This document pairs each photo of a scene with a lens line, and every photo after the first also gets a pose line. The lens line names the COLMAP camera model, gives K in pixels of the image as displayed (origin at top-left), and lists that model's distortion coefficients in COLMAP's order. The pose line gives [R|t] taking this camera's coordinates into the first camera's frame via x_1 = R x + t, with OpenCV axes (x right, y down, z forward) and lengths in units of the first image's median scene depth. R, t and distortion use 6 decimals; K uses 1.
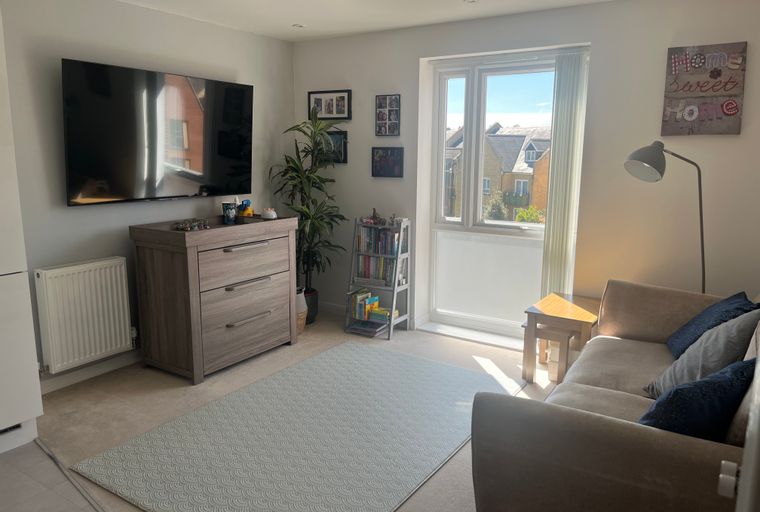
lens RADIAL K [[569.9, 0, 380.0], [0, 569.9, 256.0], [0, 0, 1]] dist [0.072288, -0.092494]
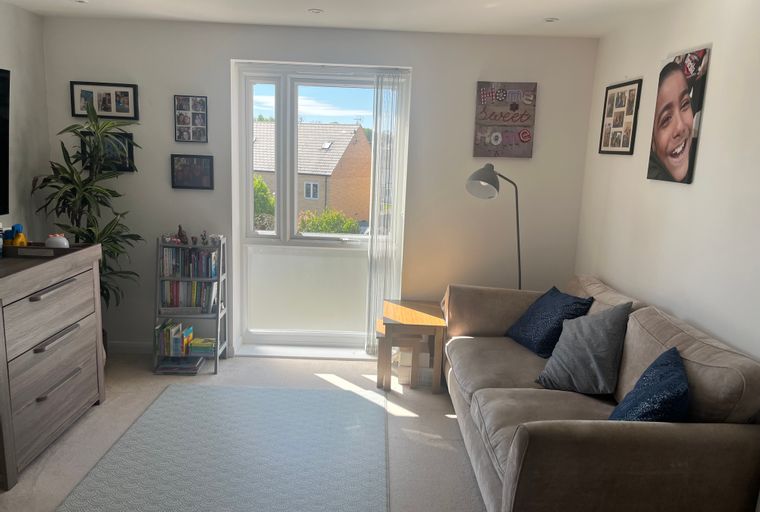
lens RADIAL K [[569.9, 0, 380.0], [0, 569.9, 256.0], [0, 0, 1]] dist [0.072288, -0.092494]
pose [[0.835545, -0.077295, 0.543957, -0.240296], [0.068430, 0.996986, 0.036557, -0.050027], [-0.545144, 0.006677, 0.838316, 0.109938]]
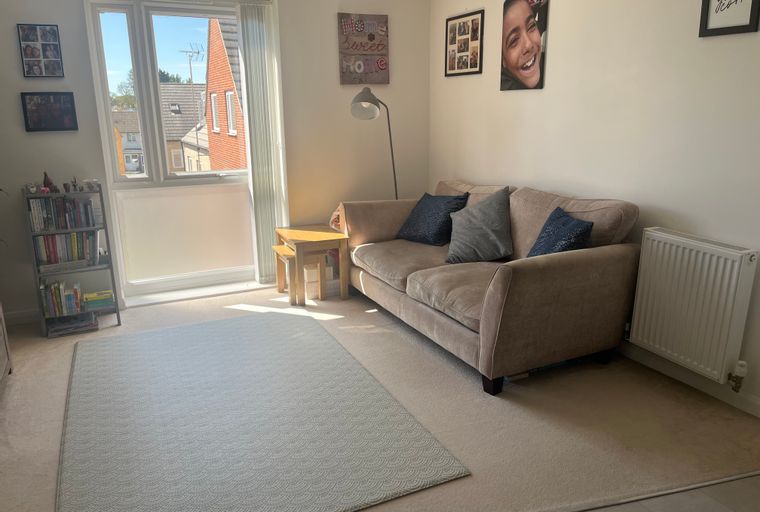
lens RADIAL K [[569.9, 0, 380.0], [0, 569.9, 256.0], [0, 0, 1]] dist [0.072288, -0.092494]
pose [[0.523366, -0.224579, 0.821981, -0.454718], [0.171419, 0.972672, 0.156605, -0.019212], [-0.834688, 0.058941, 0.547560, 0.205009]]
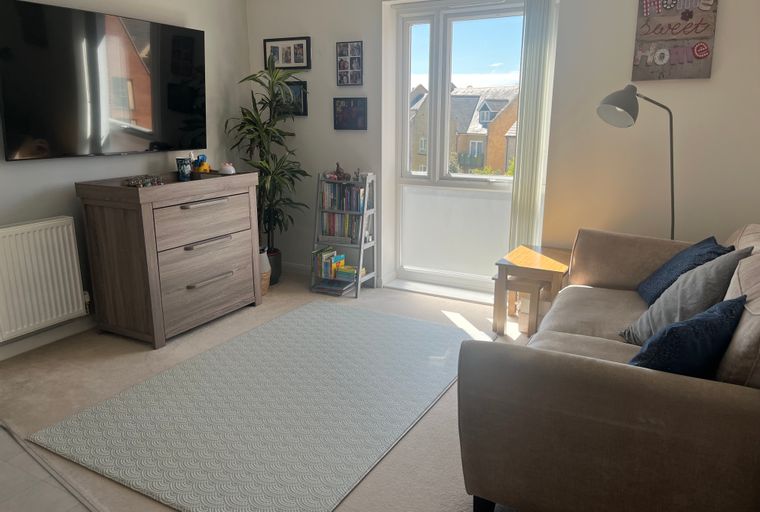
lens RADIAL K [[570.8, 0, 376.3], [0, 570.8, 256.0], [0, 0, 1]] dist [0.072474, -0.094130]
pose [[0.997340, -0.024928, 0.068500, -0.015682], [0.020591, 0.997782, 0.063304, 0.013405], [-0.069927, -0.061726, 0.995641, 0.026570]]
